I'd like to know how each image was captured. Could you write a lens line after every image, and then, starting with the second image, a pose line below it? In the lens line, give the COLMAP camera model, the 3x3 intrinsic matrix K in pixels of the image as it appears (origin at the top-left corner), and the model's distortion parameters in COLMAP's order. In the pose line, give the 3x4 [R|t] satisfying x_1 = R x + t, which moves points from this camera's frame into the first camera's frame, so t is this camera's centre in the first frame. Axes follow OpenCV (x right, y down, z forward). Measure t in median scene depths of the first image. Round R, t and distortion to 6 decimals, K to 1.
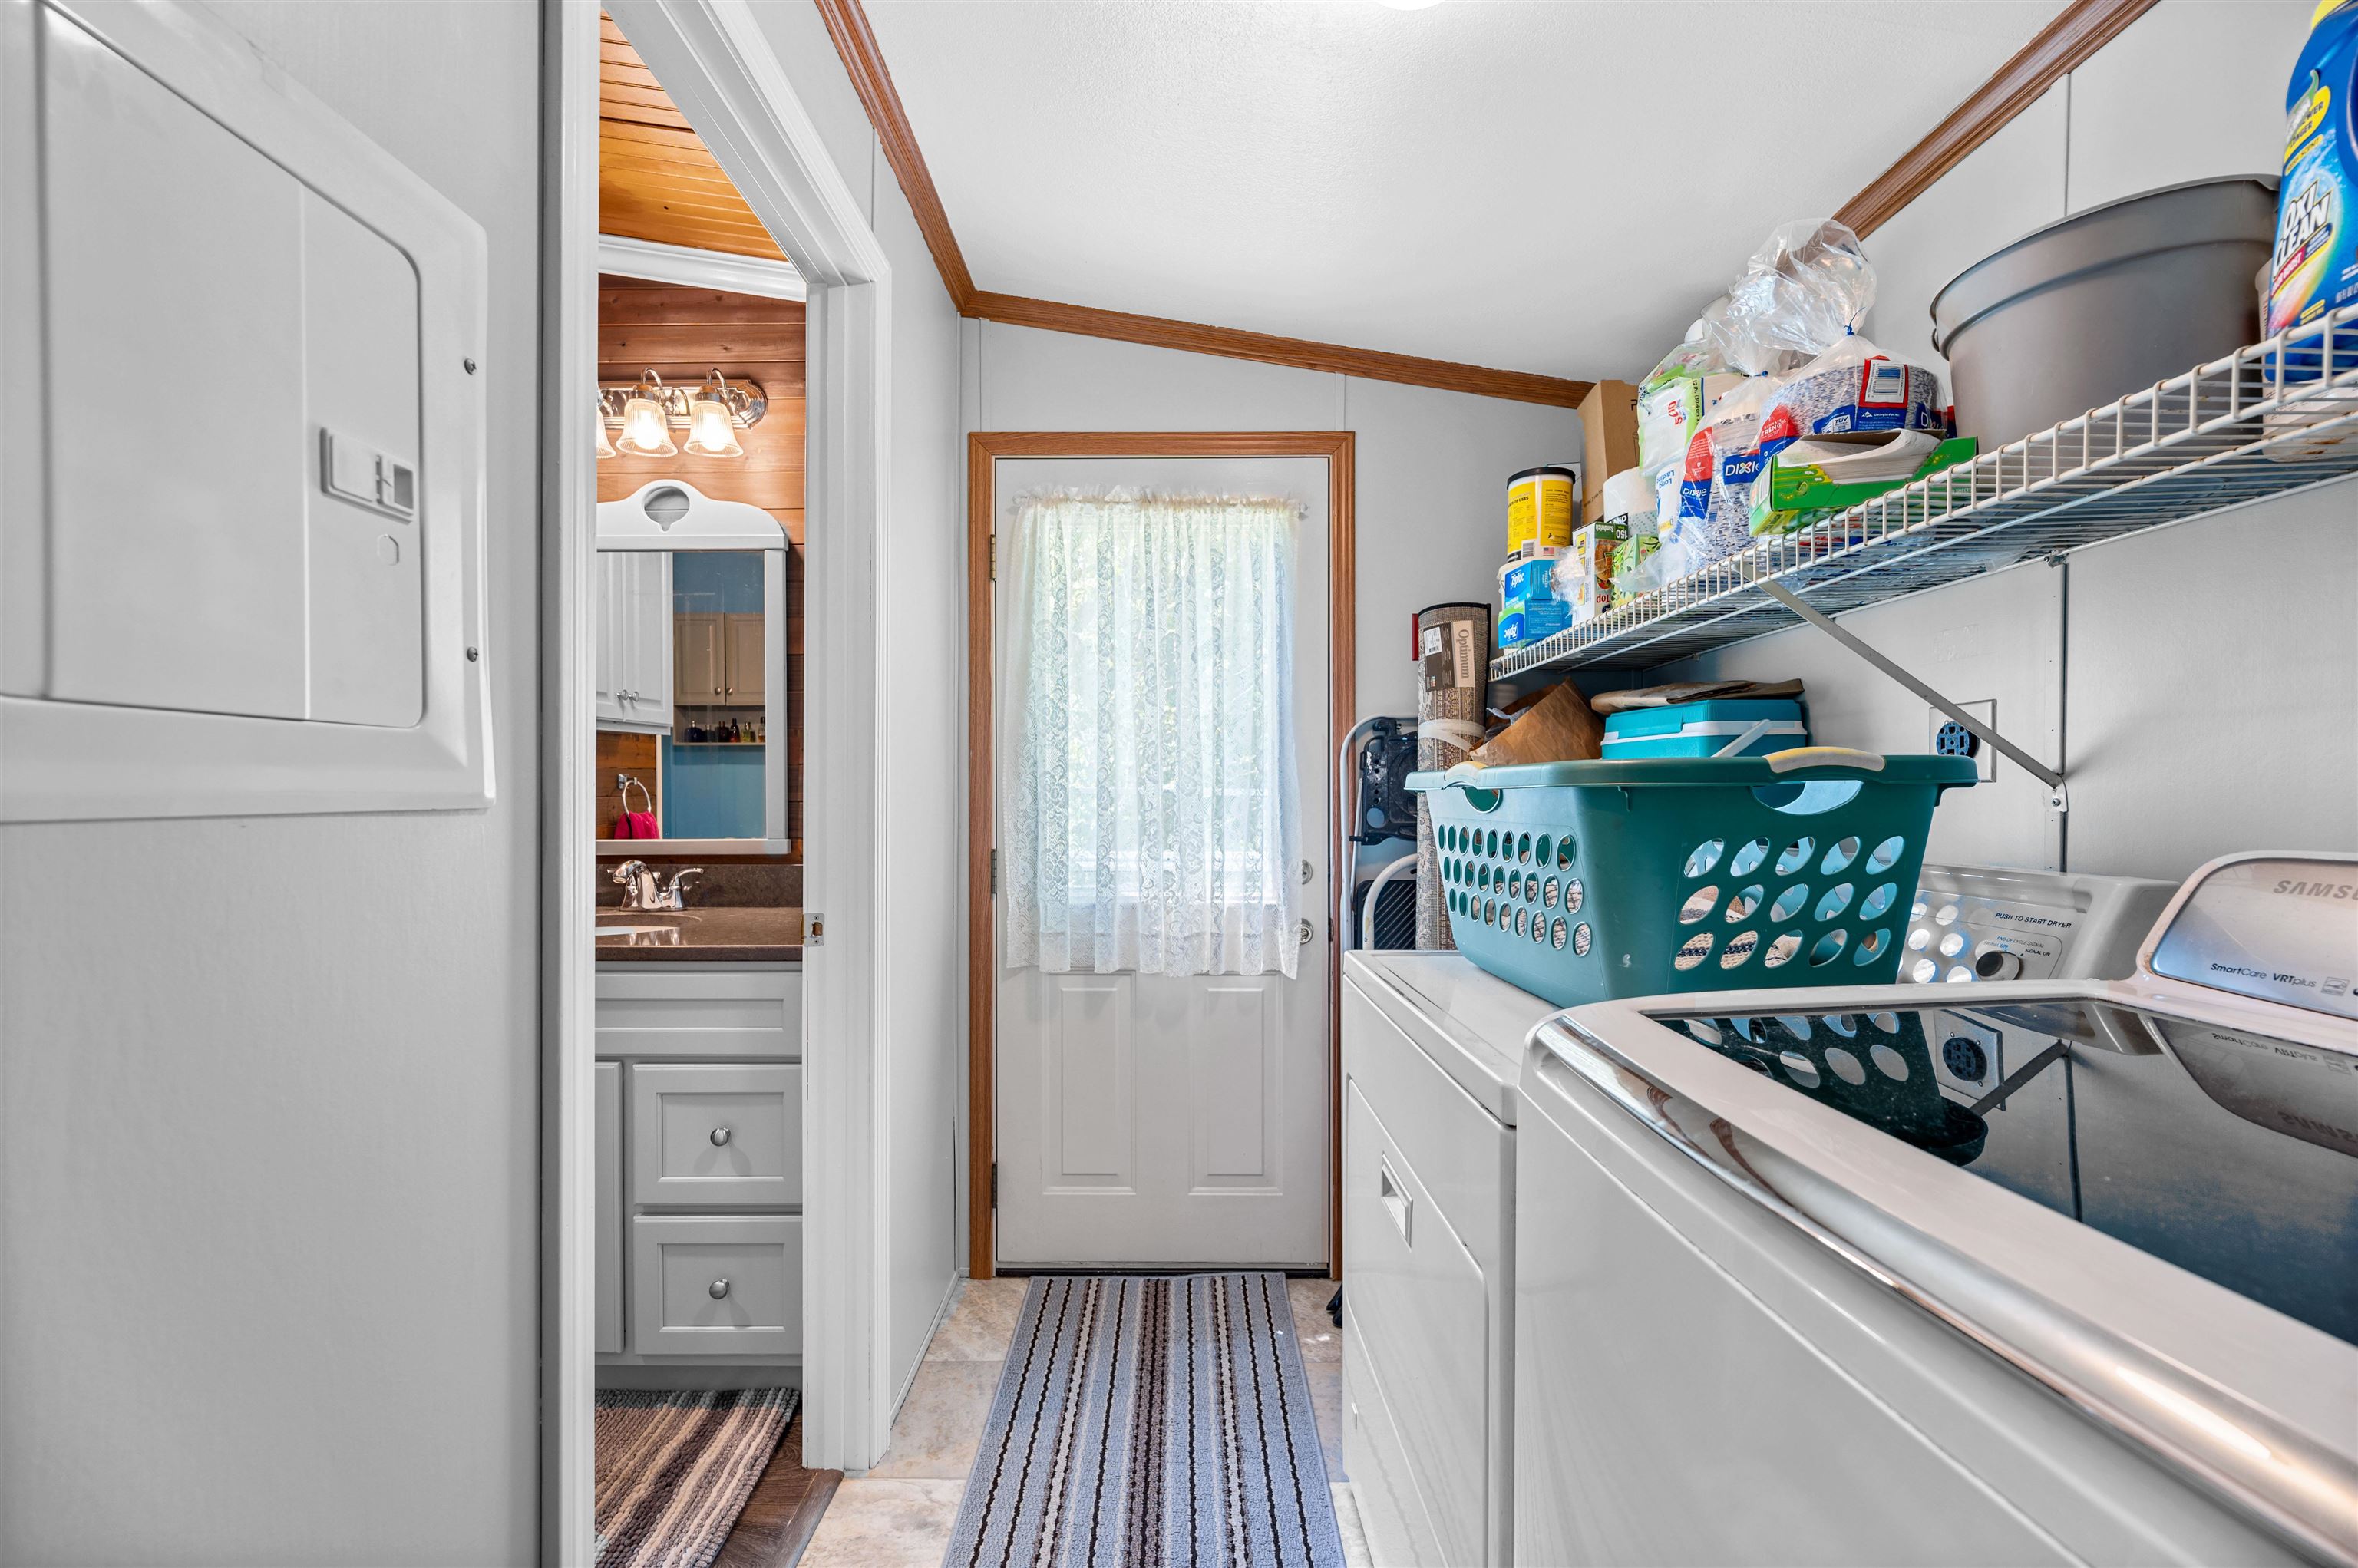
lens RADIAL K [[932.7, 0, 1179.7], [0, 932.7, 790.3], [0, 0, 1]] dist [-0.002122, -0.000943]
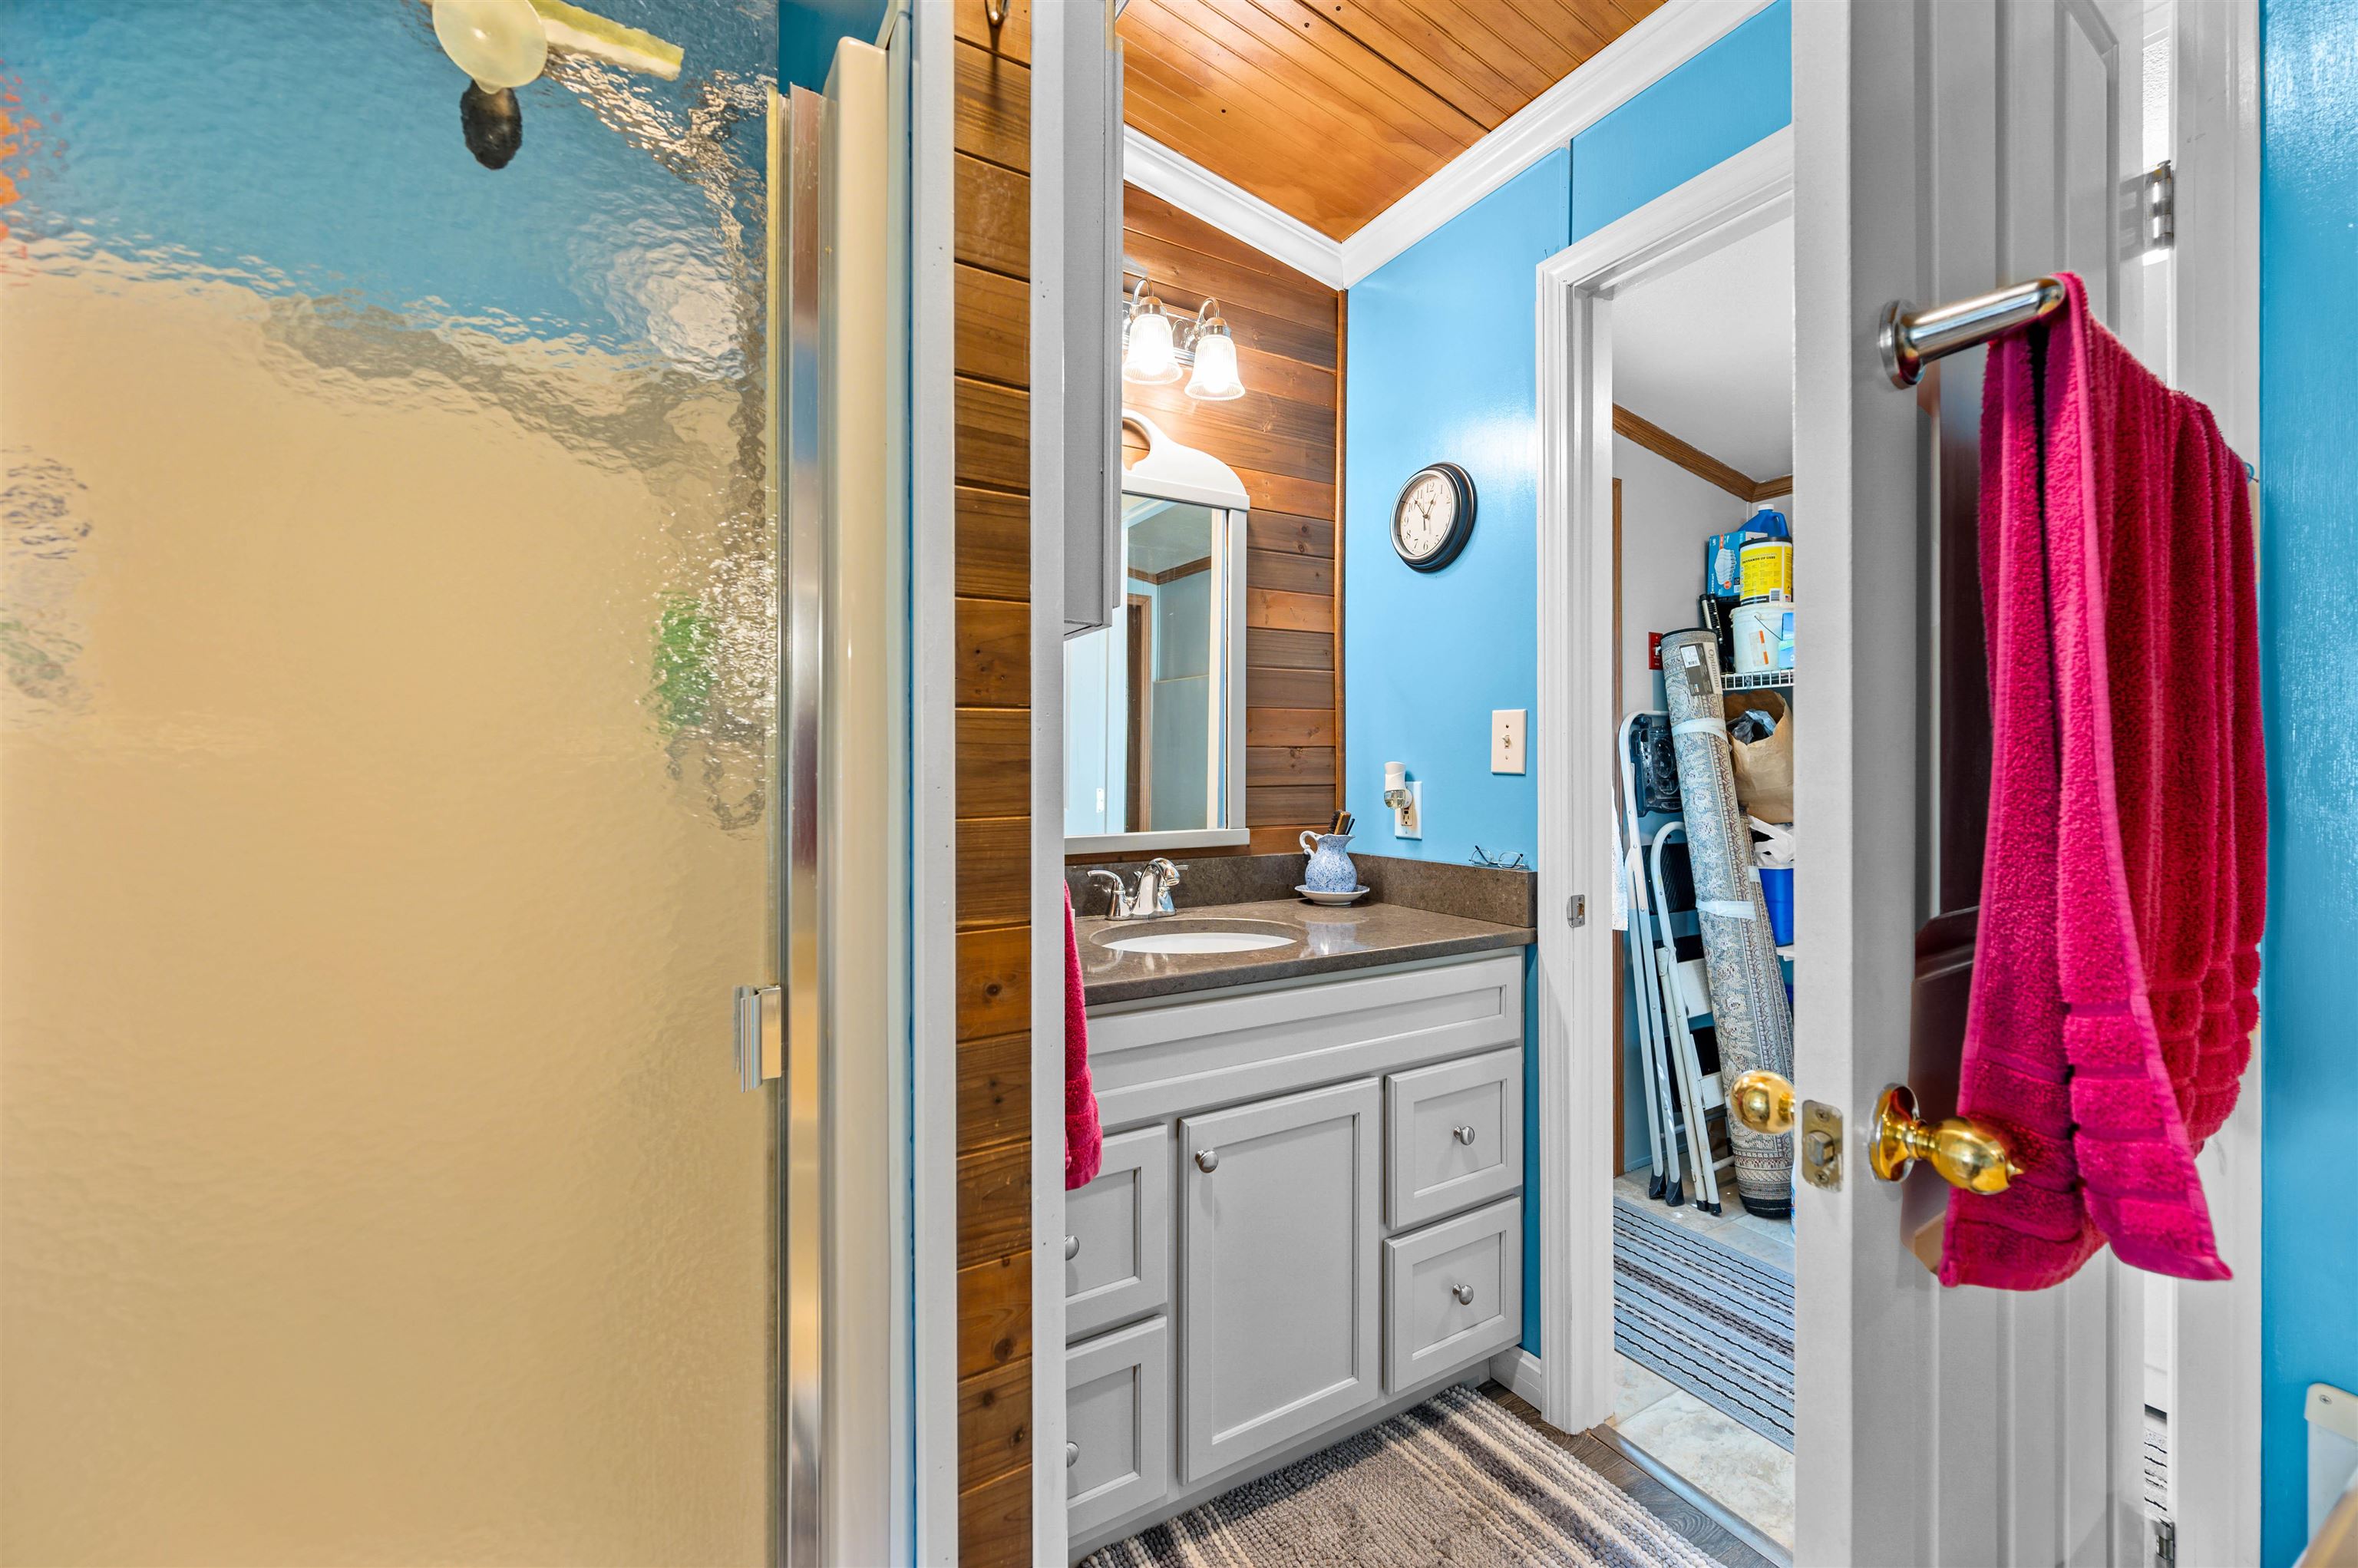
lens RADIAL K [[932.7, 0, 1179.3], [0, 932.7, 770.8], [0, 0, 1]] dist [-0.002122, -0.000943]
pose [[0.863297, -0.004851, 0.504673, -1.194889], [0.007444, 0.999967, -0.003123, -0.005419], [-0.504642, 0.006453, 0.863305, 0.302108]]
